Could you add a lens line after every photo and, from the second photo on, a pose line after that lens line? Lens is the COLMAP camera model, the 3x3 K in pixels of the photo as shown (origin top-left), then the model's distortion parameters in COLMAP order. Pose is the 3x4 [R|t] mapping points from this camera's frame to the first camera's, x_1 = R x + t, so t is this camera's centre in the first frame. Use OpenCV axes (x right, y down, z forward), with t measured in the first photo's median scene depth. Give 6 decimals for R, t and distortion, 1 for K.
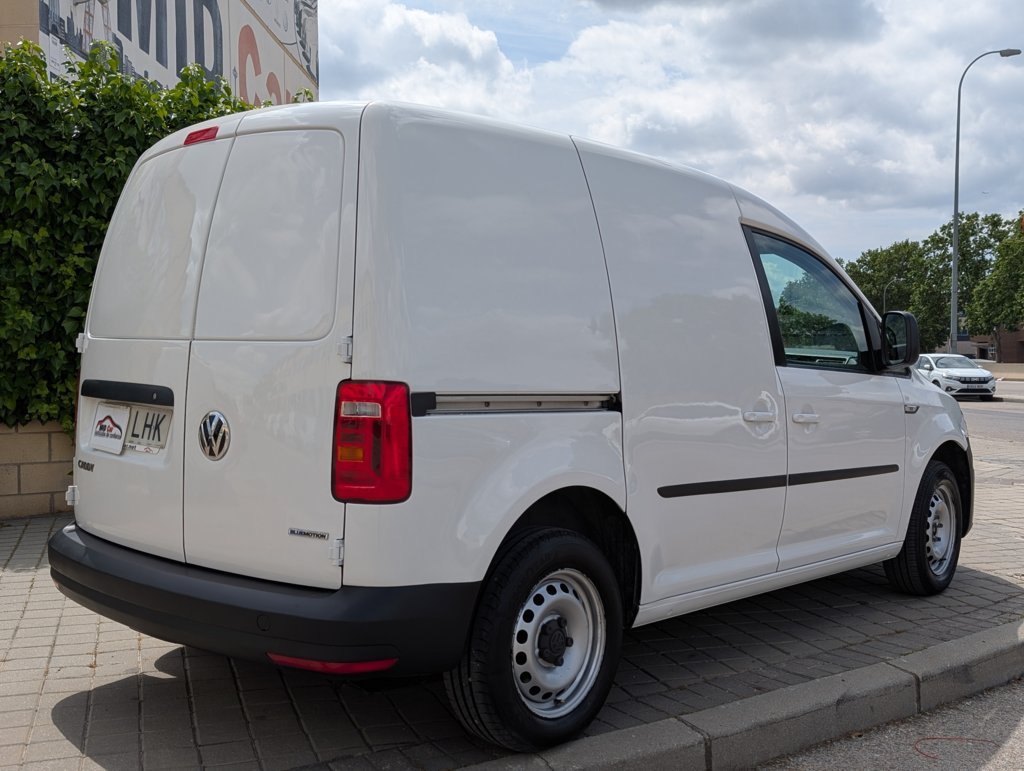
lens RADIAL K [[1107.7, 0, 507.3], [0, 1107.7, 386.4], [0, 0, 1]] dist [0.051008, -0.115307]
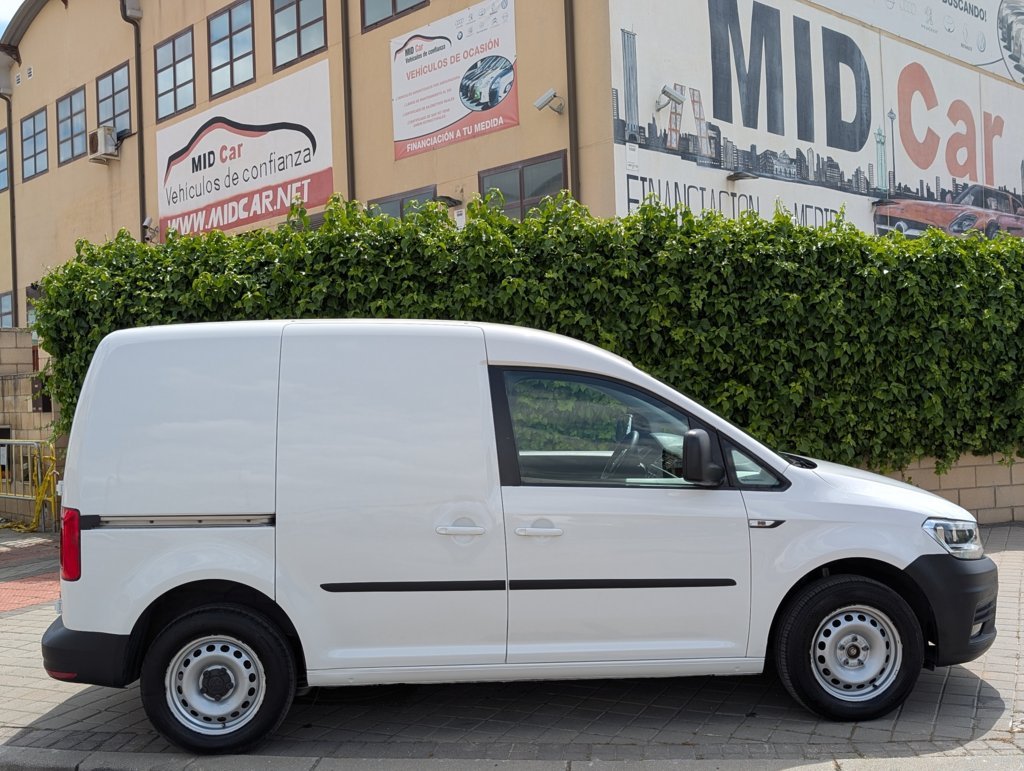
lens RADIAL K [[1107.7, 0, 507.3], [0, 1107.7, 386.4], [0, 0, 1]] dist [0.051008, -0.115307]
pose [[0.718047, -0.024066, -0.695578, 1.260940], [0.013460, 0.999695, -0.020693, -0.118652], [0.695865, 0.005496, 0.718152, 0.194029]]
